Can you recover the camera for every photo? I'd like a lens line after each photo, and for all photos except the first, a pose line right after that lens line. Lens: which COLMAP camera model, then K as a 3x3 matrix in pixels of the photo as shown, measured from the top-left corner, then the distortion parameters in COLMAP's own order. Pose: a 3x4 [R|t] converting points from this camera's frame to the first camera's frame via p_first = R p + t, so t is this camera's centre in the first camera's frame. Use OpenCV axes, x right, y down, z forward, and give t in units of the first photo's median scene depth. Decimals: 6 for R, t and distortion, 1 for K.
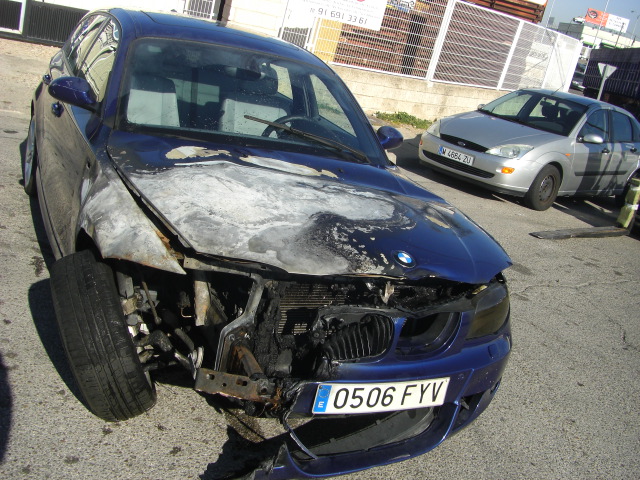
lens RADIAL K [[735.8, 0, 317.8], [0, 735.8, 233.9], [0, 0, 1]] dist [-0.151208, 0.000000]
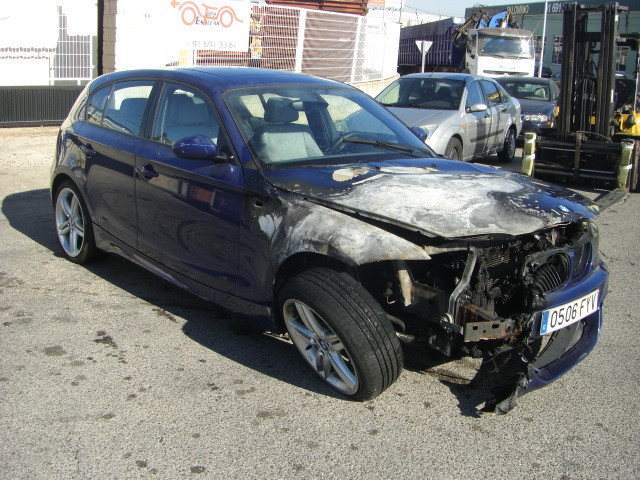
lens RADIAL K [[735.8, 0, 326.7], [0, 735.8, 240.8], [0, 0, 1]] dist [-0.151208, 0.000000]
pose [[0.939606, -0.242708, 0.241316, -0.550637], [0.244353, 0.969400, 0.023562, -0.042697], [-0.239650, 0.036827, 0.970161, -0.174418]]
